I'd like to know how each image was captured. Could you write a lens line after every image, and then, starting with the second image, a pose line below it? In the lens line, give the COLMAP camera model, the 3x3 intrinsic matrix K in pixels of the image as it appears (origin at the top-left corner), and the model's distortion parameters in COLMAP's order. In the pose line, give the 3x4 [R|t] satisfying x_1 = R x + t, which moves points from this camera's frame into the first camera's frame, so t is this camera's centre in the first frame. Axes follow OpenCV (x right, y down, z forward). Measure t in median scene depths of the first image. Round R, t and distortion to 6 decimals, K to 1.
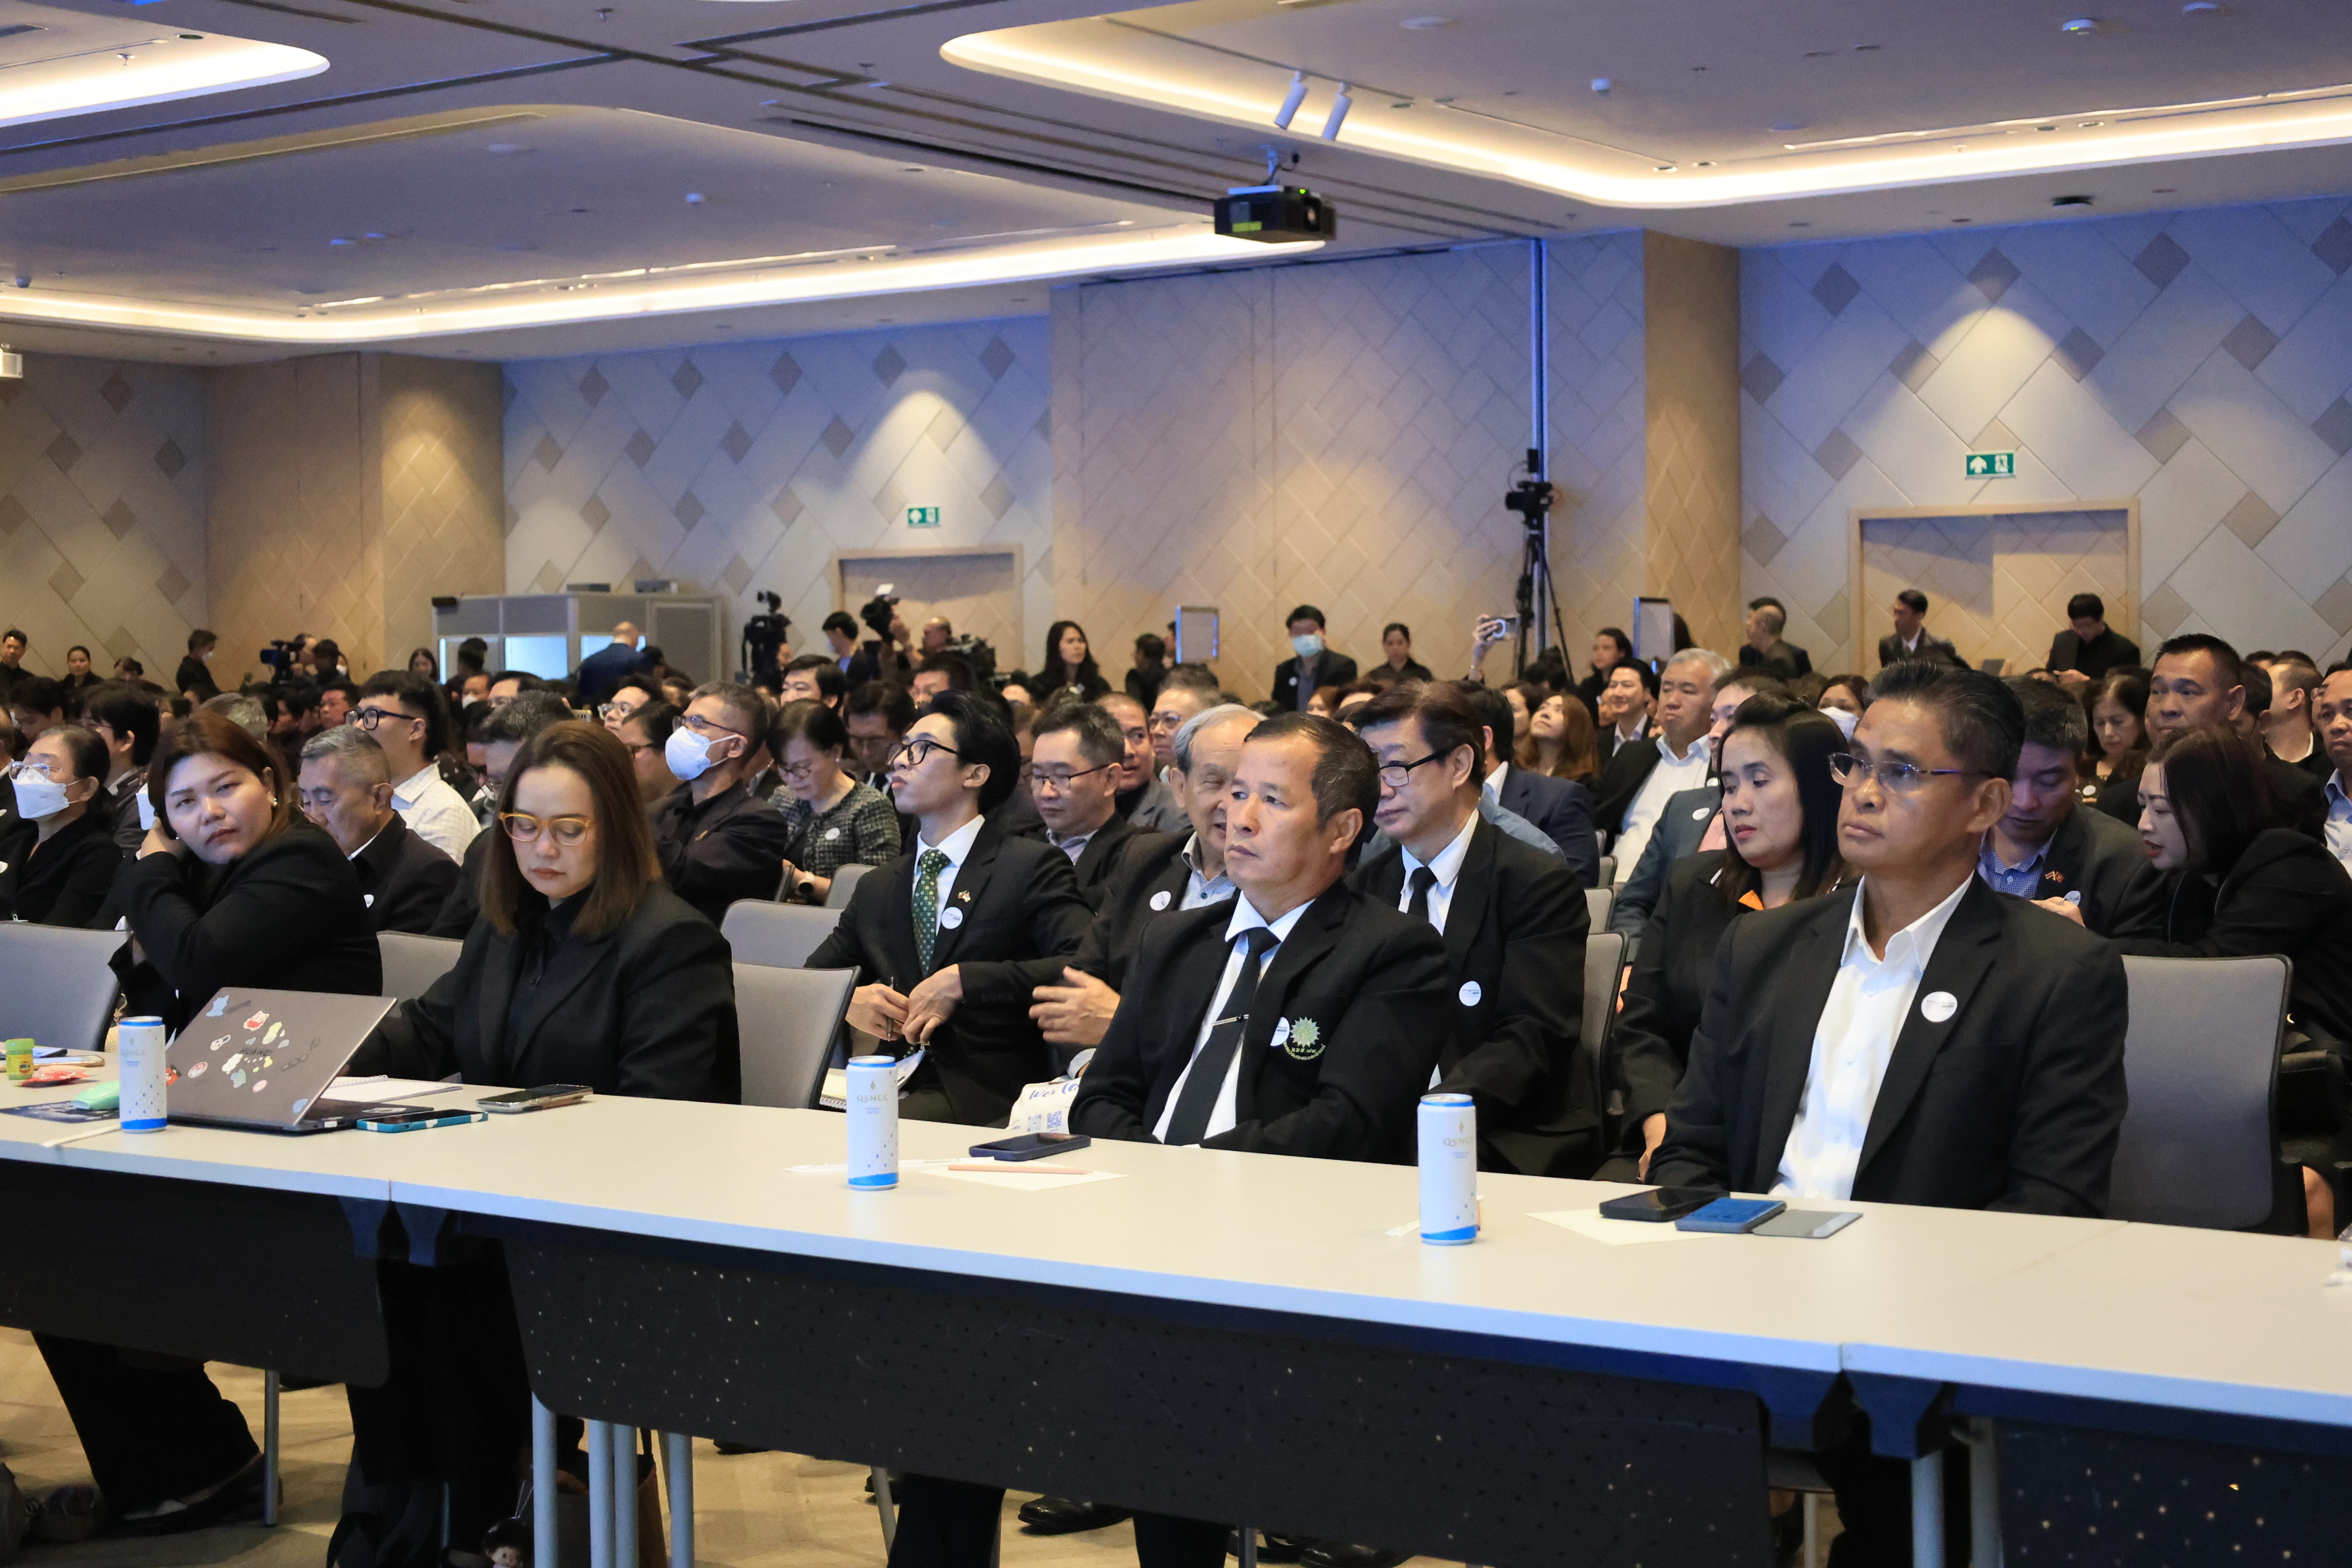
lens RADIAL K [[3464.2, 0, 1227.3], [0, 3464.2, 784.8], [0, 0, 1]] dist [0.034979, -0.100717]
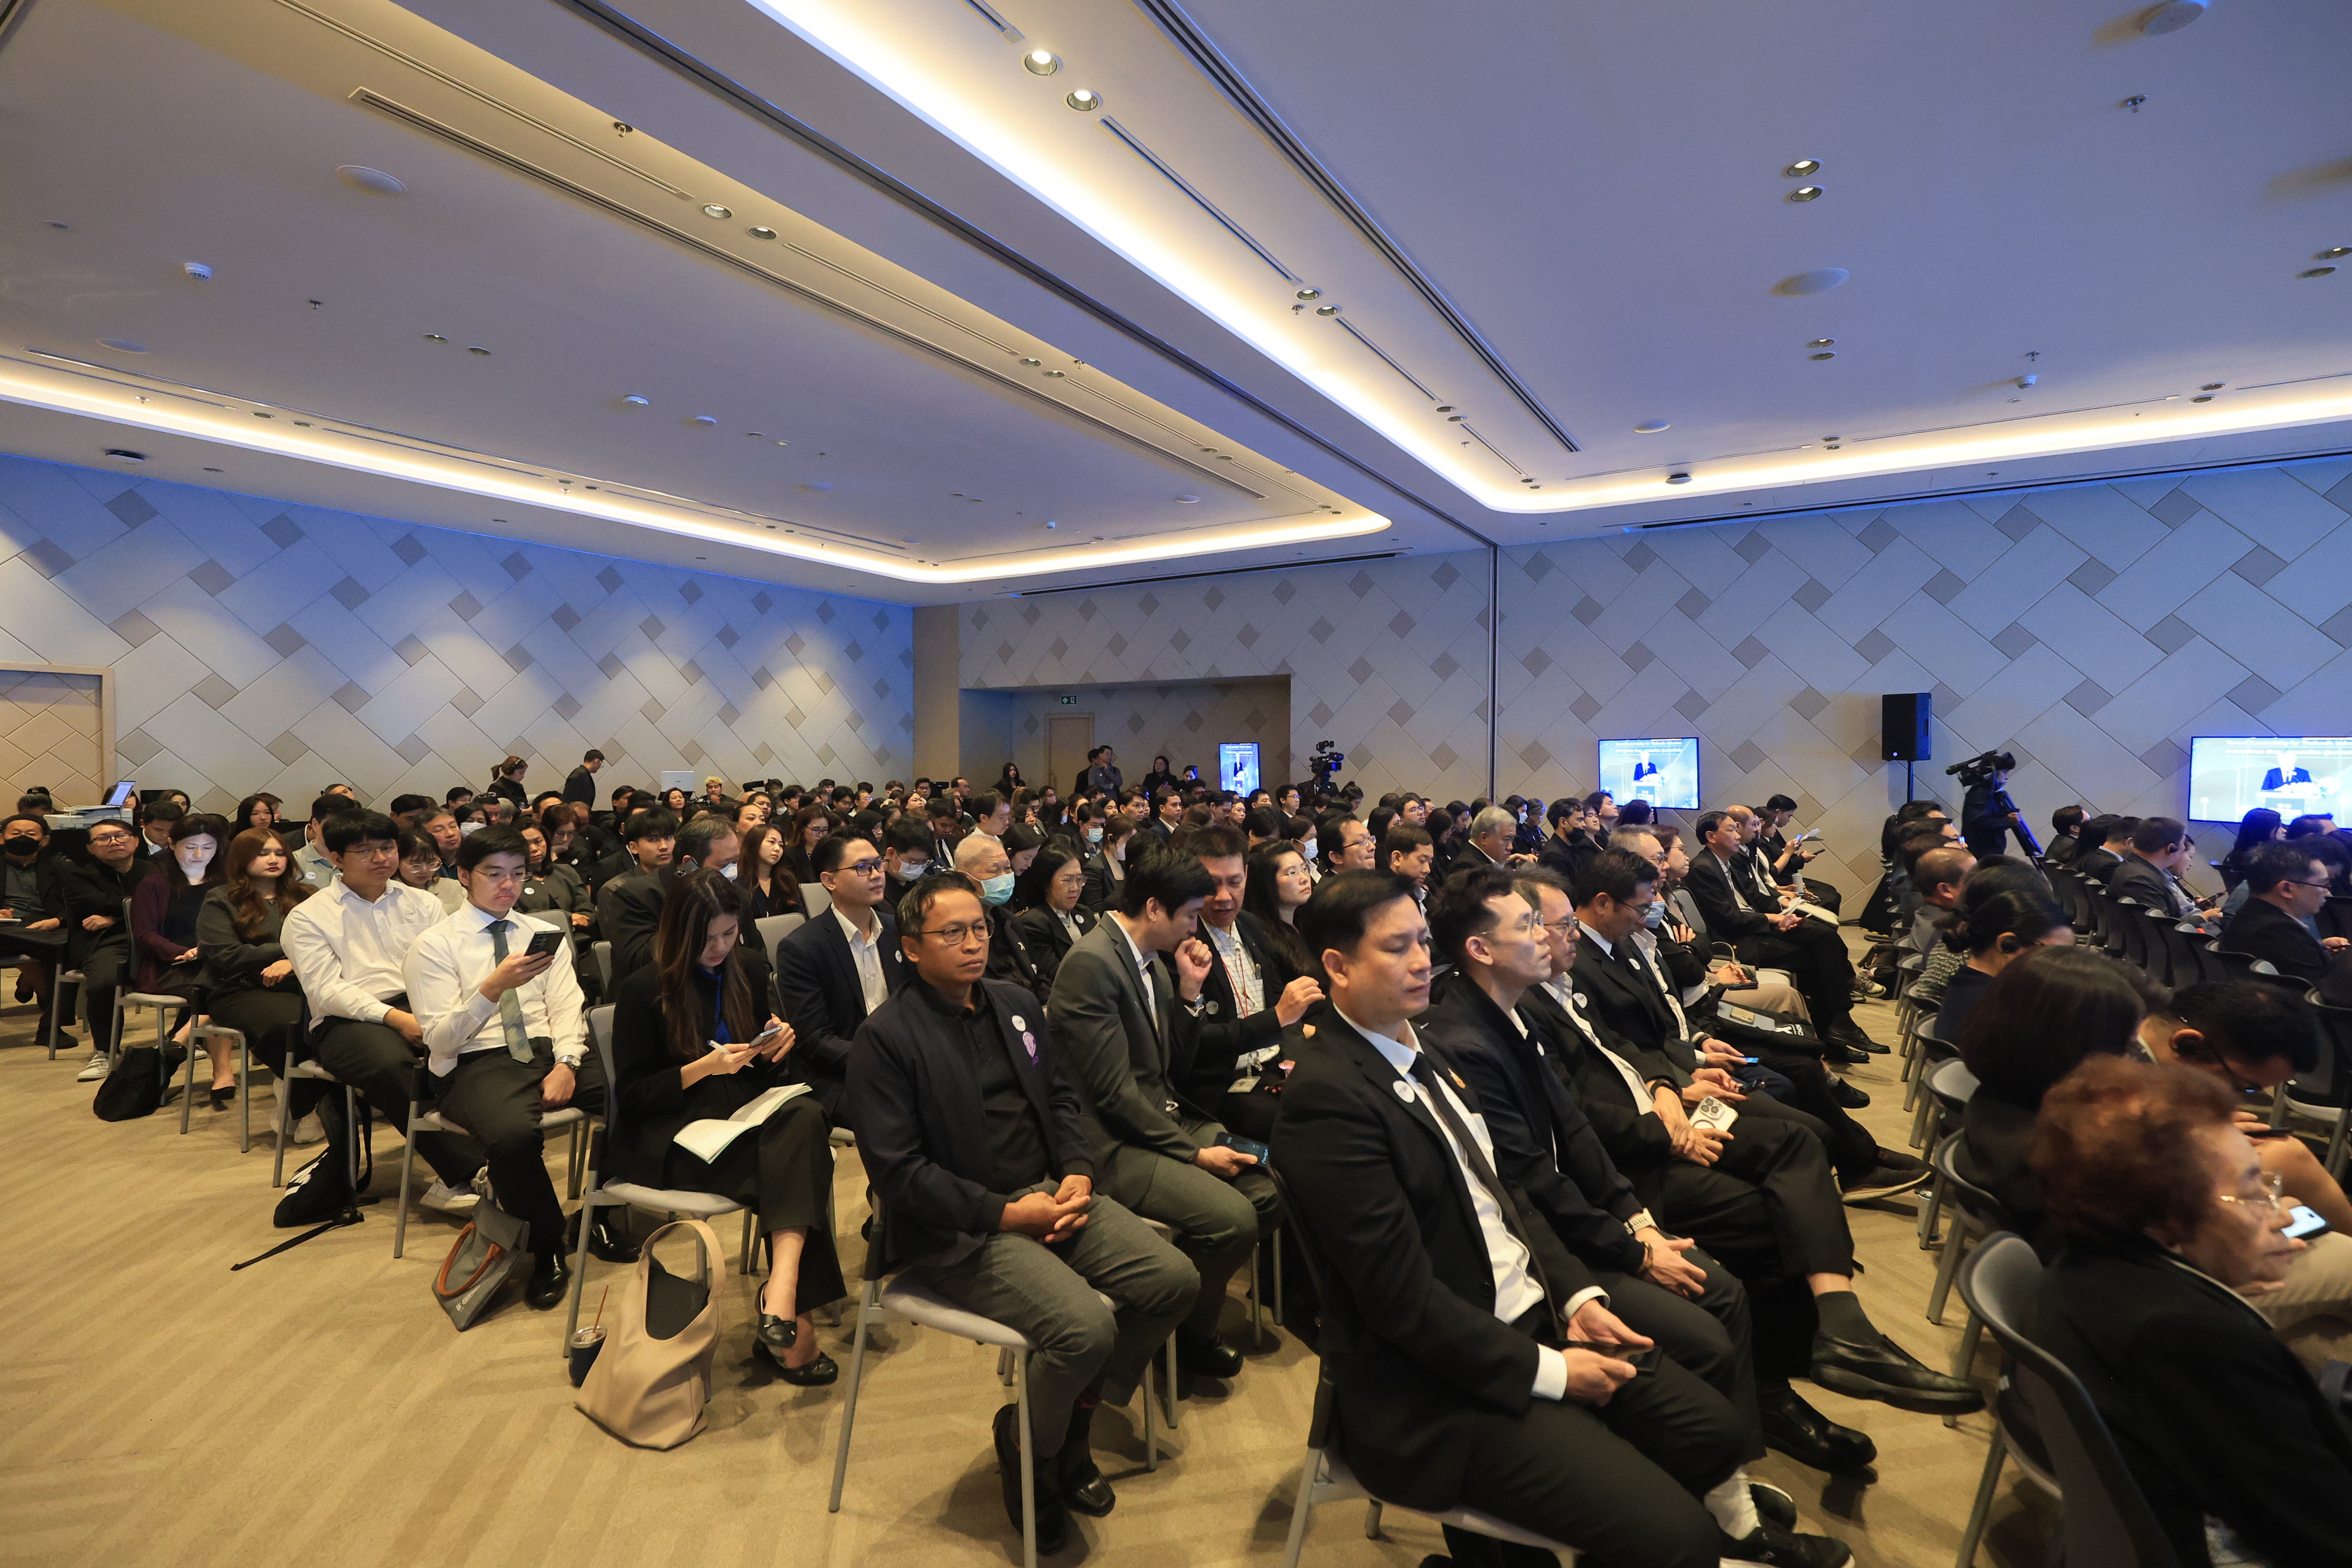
lens RADIAL K [[1055.1, 0, 1188.1], [0, 1055.1, 788.3], [0, 0, 1]] dist [0.000016, 0.000031]
pose [[-0.039607, -0.013821, 0.999120, -0.201992], [0.025616, 0.999562, 0.014843, -0.027747], [-0.998887, 0.026182, -0.039235, 0.578339]]
